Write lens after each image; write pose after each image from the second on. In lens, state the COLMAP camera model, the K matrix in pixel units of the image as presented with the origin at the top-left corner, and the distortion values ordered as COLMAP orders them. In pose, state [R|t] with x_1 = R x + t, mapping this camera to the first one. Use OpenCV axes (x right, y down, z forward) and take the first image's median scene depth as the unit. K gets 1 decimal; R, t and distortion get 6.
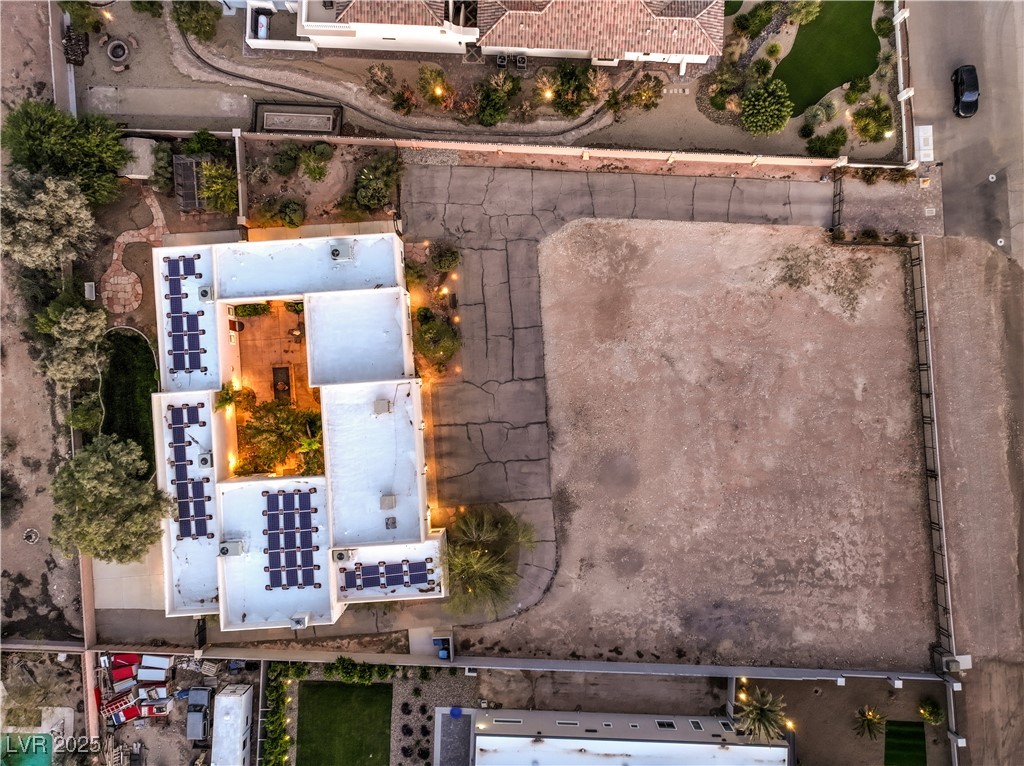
lens RADIAL K [[711.8, 0, 498.2], [0, 711.8, 384.2], [0, 0, 1]] dist [0.010412, 0.007444]
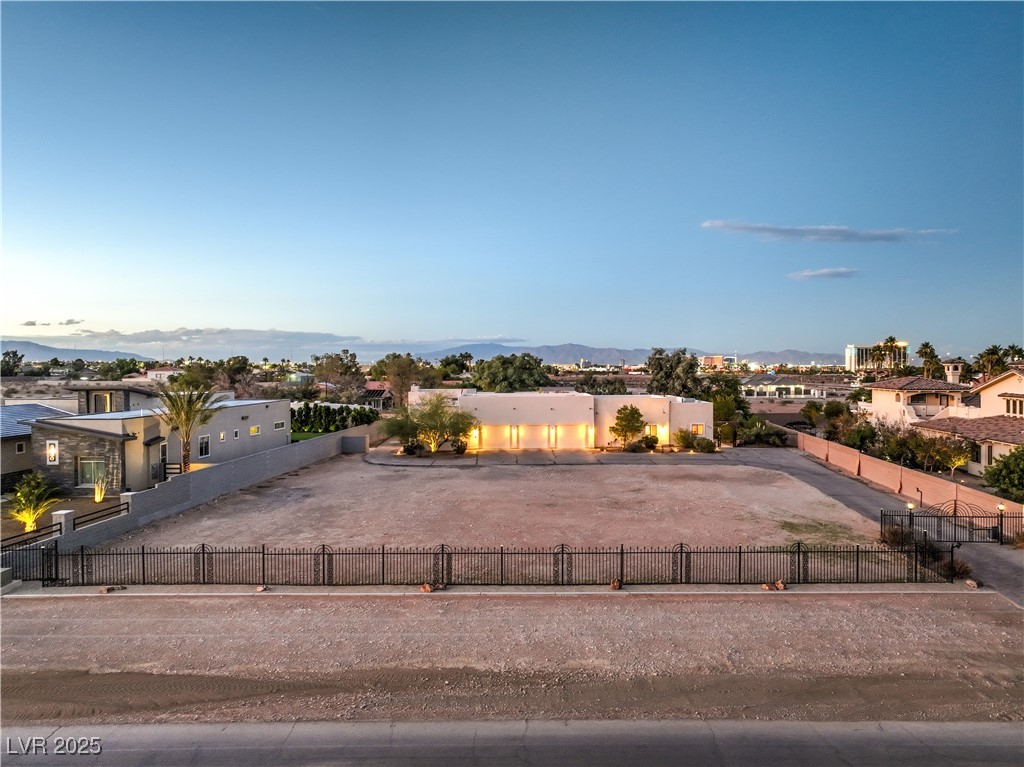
lens RADIAL K [[714.2, 0, 515.3], [0, 714.2, 379.4], [0, 0, 1]] dist [0.005469, 0.003941]
pose [[-0.054889, 0.040010, -0.997691, 1.025032], [-0.998487, 0.000983, 0.054973, 0.054734], [0.003180, 0.999199, 0.039895, 0.849653]]
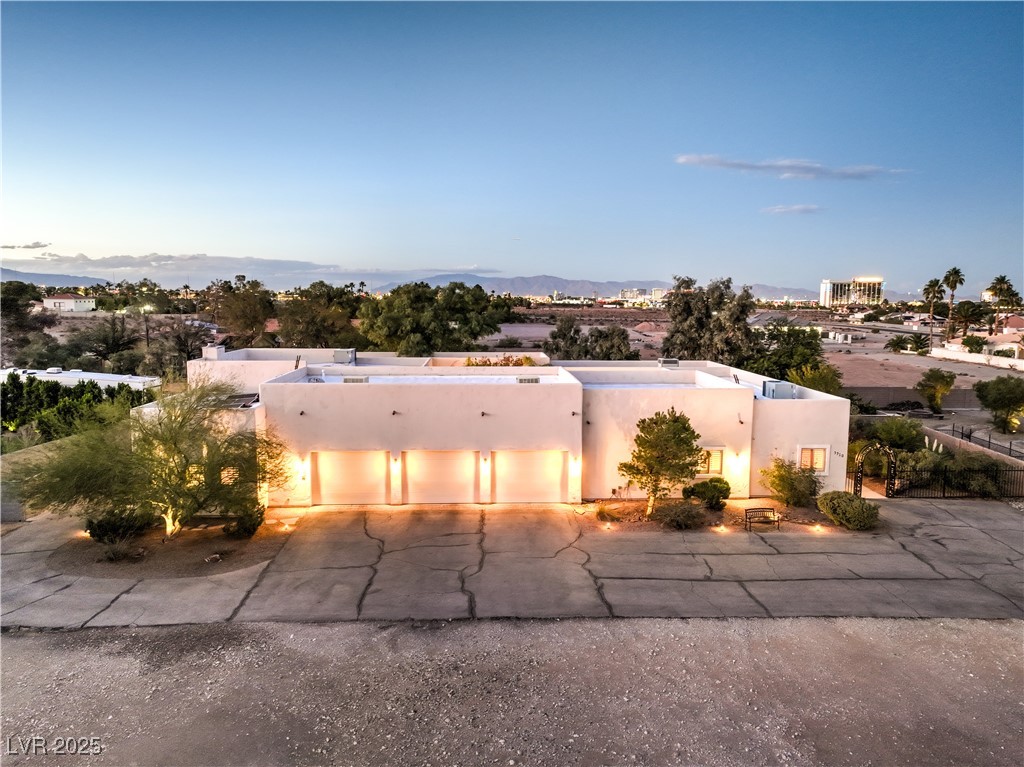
lens RADIAL K [[714.2, 0, 515.3], [0, 714.2, 379.4], [0, 0, 1]] dist [0.005469, 0.003941]
pose [[-0.017896, 0.135112, -0.990669, 0.369219], [-0.999785, -0.012762, 0.016320, 0.030318], [-0.010438, 0.990748, 0.135312, 0.853258]]
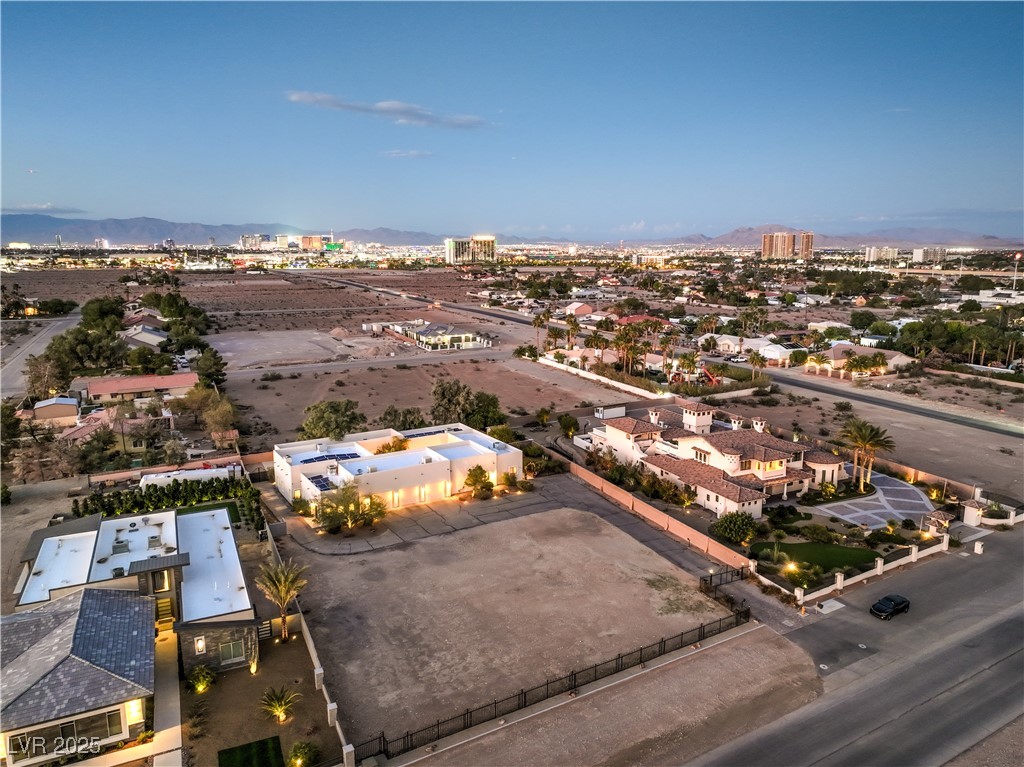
lens RADIAL K [[711.8, 0, 498.2], [0, 711.8, 384.7], [0, 0, 1]] dist [0.010412, 0.007444]
pose [[0.443170, 0.185004, -0.877140, 1.254620], [-0.896429, 0.087276, -0.434508, 0.552619], [-0.003833, 0.978855, 0.204521, 0.447980]]
